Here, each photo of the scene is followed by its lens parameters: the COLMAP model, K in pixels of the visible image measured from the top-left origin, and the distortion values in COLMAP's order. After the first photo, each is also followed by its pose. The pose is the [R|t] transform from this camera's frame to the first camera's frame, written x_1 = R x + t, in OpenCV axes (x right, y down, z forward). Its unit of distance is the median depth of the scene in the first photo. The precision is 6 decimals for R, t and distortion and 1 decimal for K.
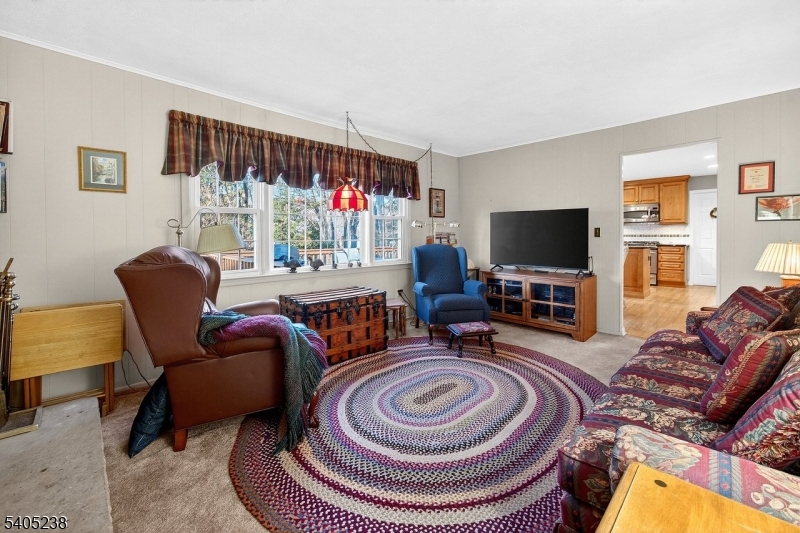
lens RADIAL K [[328.1, 0, 400.1], [0, 328.1, 235.8], [0, 0, 1]] dist [-0.036151, 0.000068]
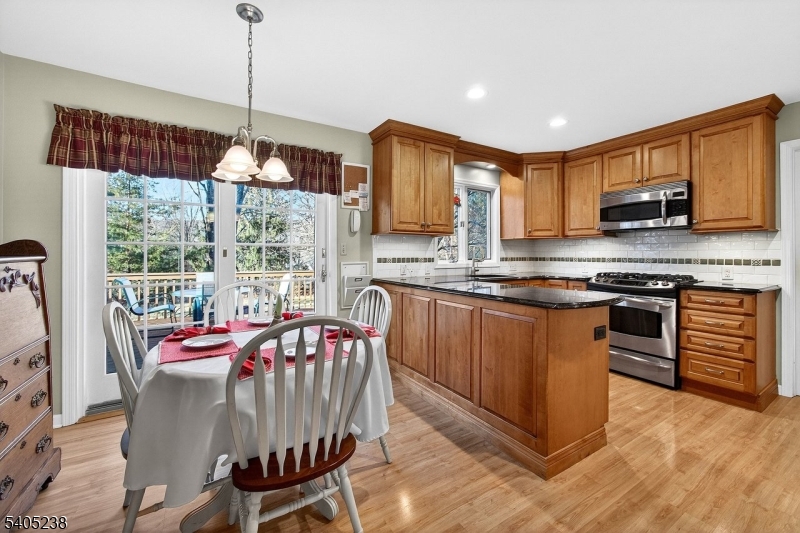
lens RADIAL K [[330.6, 0, 402.7], [0, 330.6, 252.5], [0, 0, 1]] dist [-0.001956, -0.000350]
pose [[0.978222, 0.006101, -0.207473, 0.372377], [-0.006141, 0.999981, 0.000447, -0.007069], [0.207471, 0.000836, 0.978241, 0.357199]]
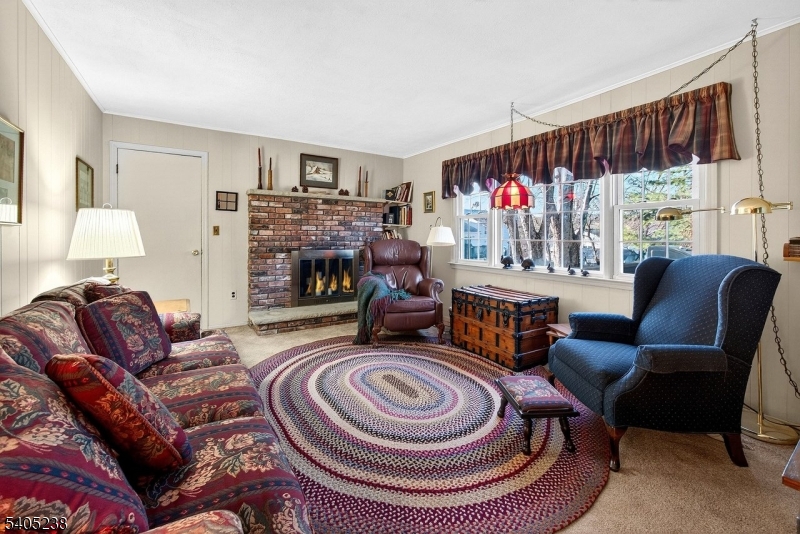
lens RADIAL K [[325.7, 0, 401.2], [0, 325.7, 235.7], [0, 0, 1]] dist [0.000299, 0.000040]
pose [[-0.177457, 0.008201, -0.984094, 1.093198], [0.001221, 0.999966, 0.008113, -0.009086], [0.984128, 0.000238, -0.177461, 1.138714]]
